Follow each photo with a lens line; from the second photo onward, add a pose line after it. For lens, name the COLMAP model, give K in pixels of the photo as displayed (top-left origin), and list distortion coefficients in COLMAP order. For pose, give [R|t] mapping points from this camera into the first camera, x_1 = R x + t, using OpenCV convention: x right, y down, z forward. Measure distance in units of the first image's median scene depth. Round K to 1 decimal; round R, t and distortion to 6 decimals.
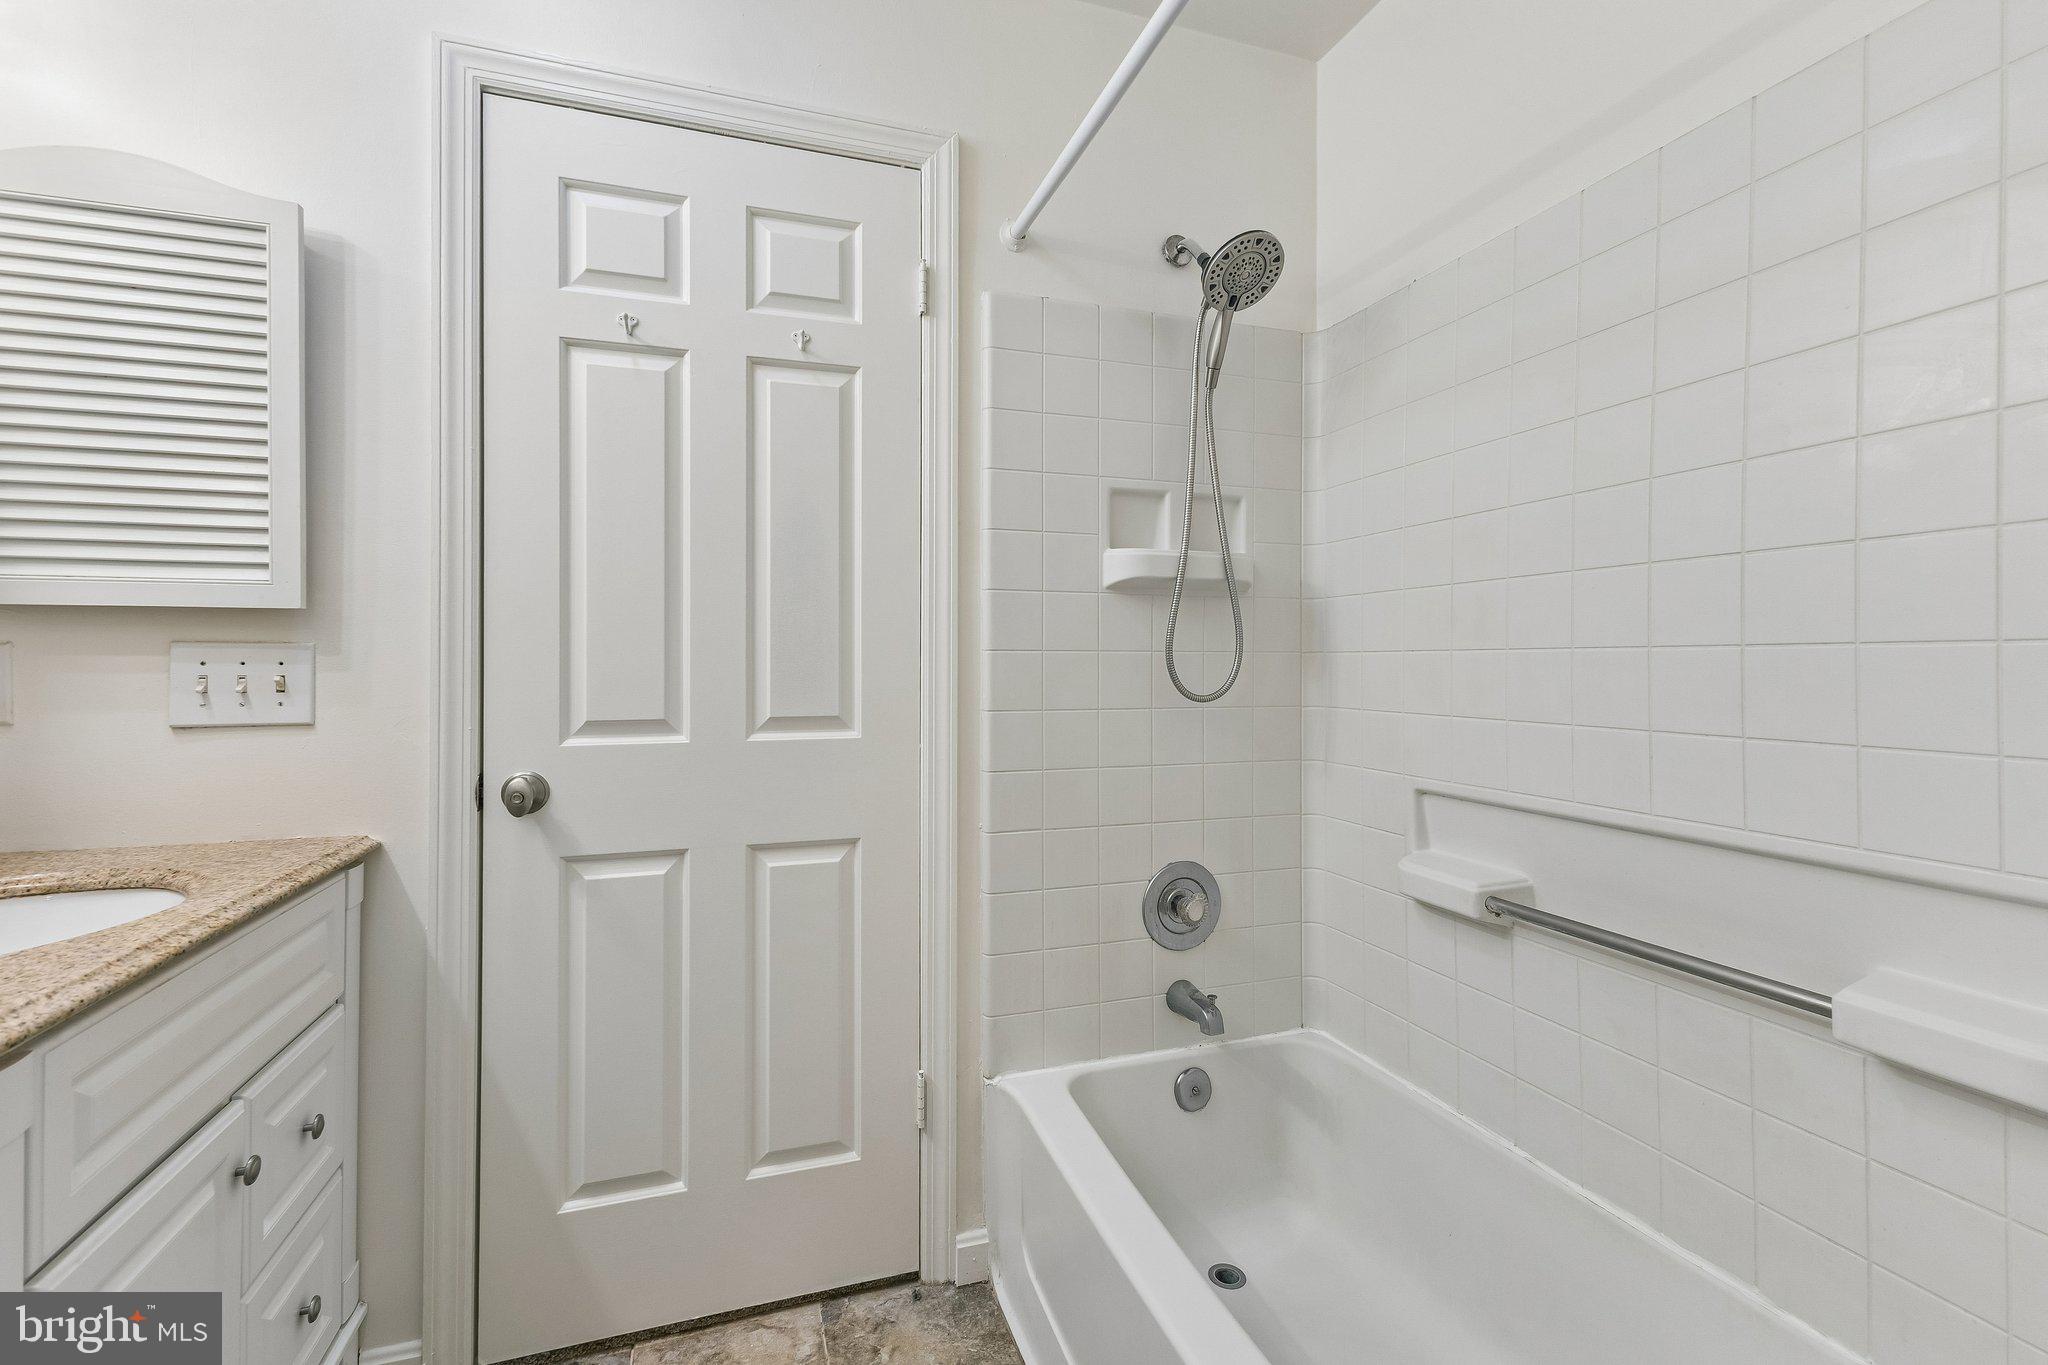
lens RADIAL K [[897.2, 0, 1019.7], [0, 897.2, 647.5], [0, 0, 1]] dist [0.014421, -0.004747]
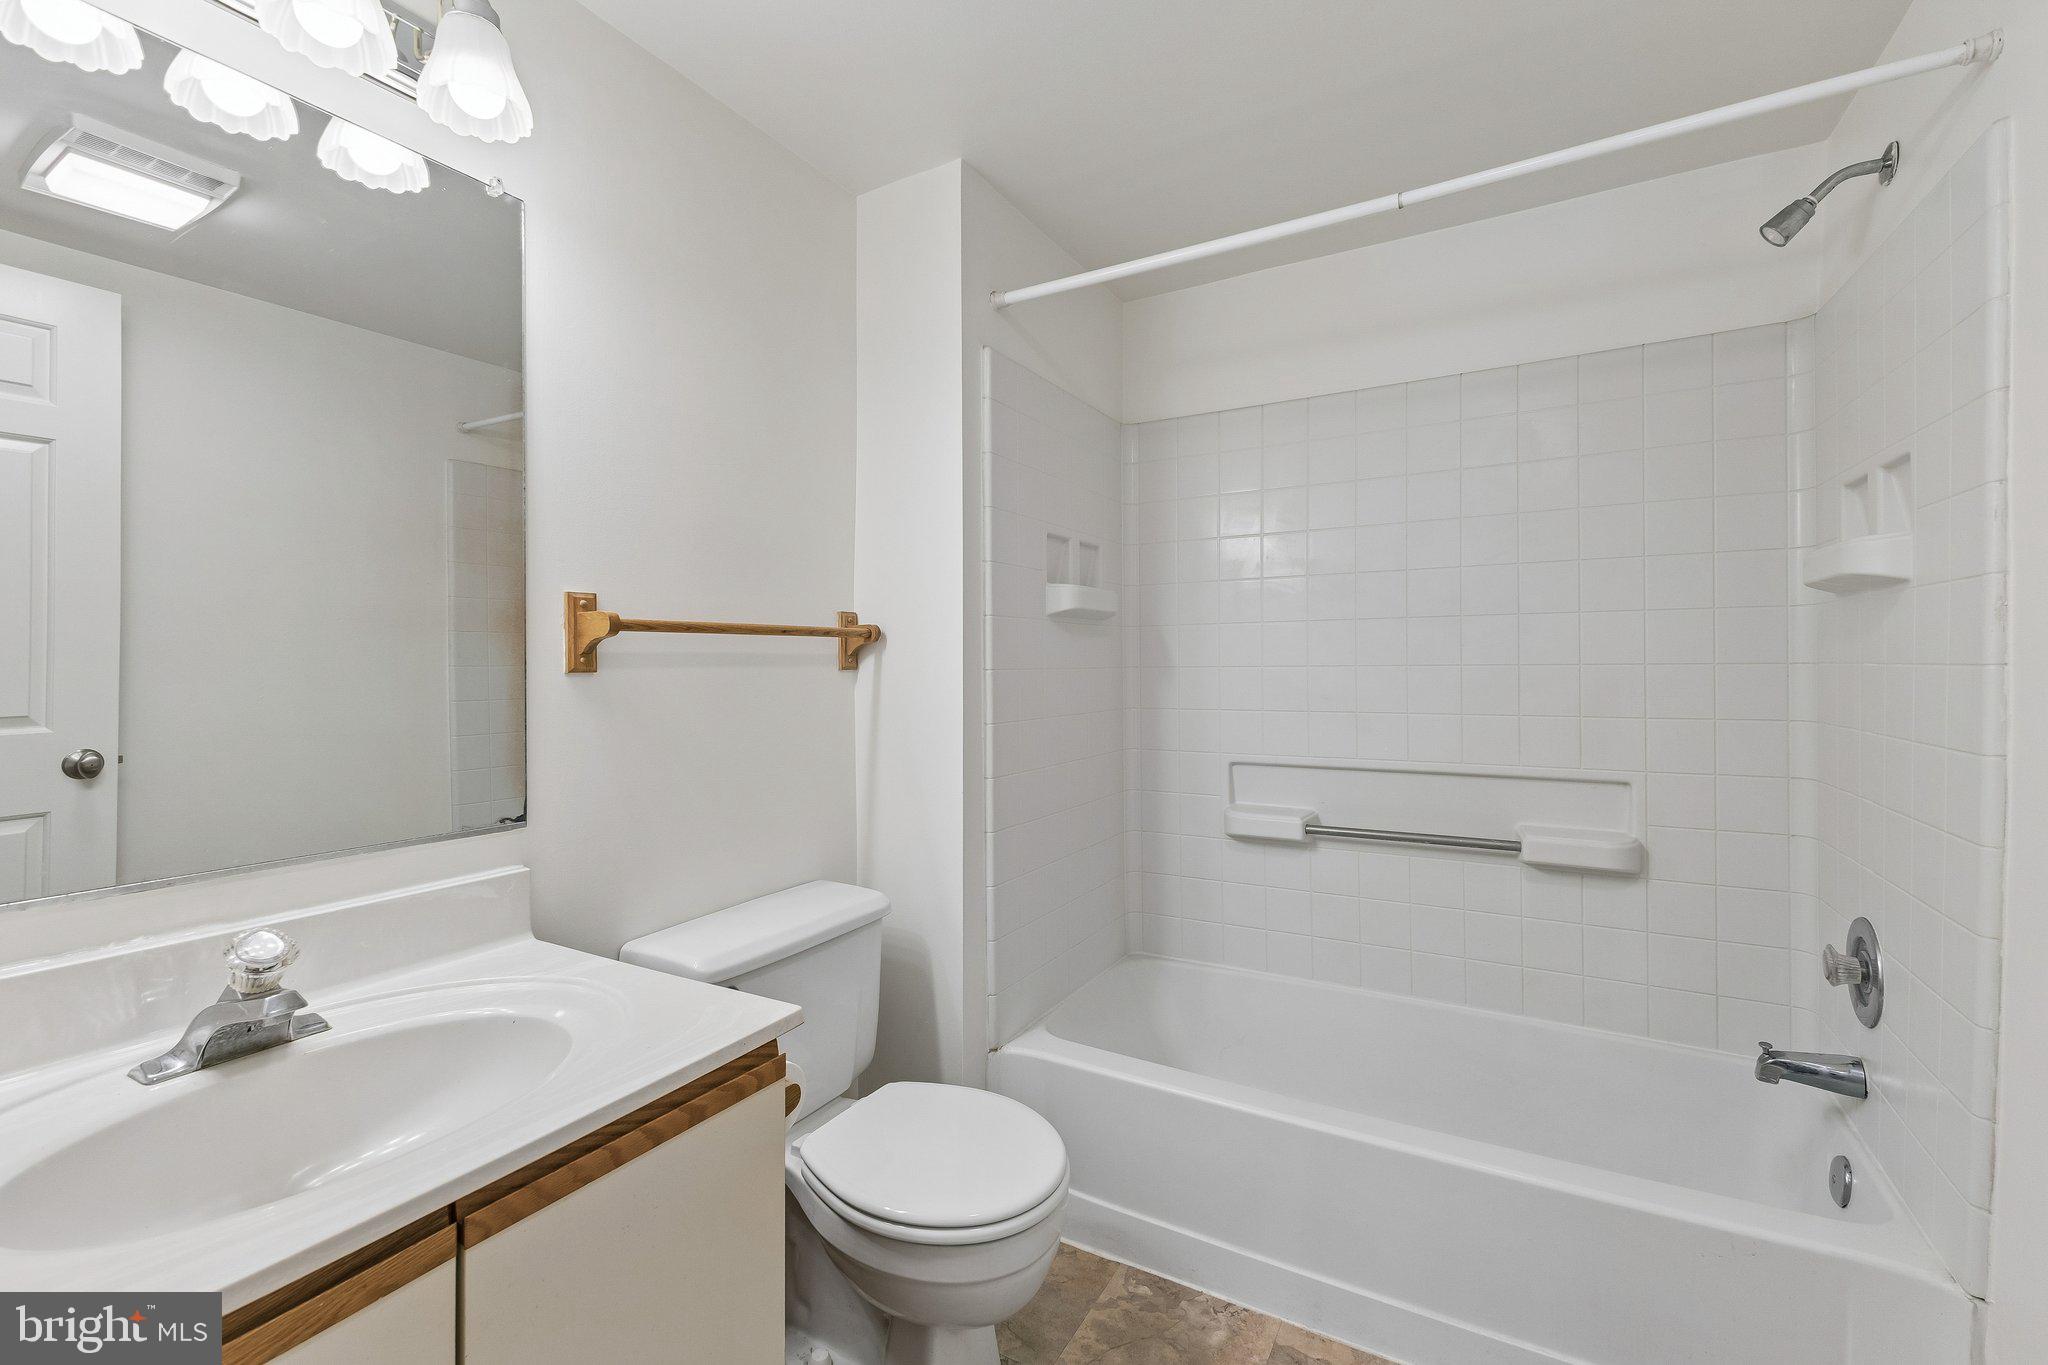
lens RADIAL K [[897.2, 0, 1019.7], [0, 897.2, 647.5], [0, 0, 1]] dist [0.014421, -0.004747]
pose [[0.752508, 0.004833, 0.658566, -0.861001], [-0.011647, 0.999914, 0.005969, -0.036016], [-0.658481, -0.012162, 0.752500, 0.136133]]
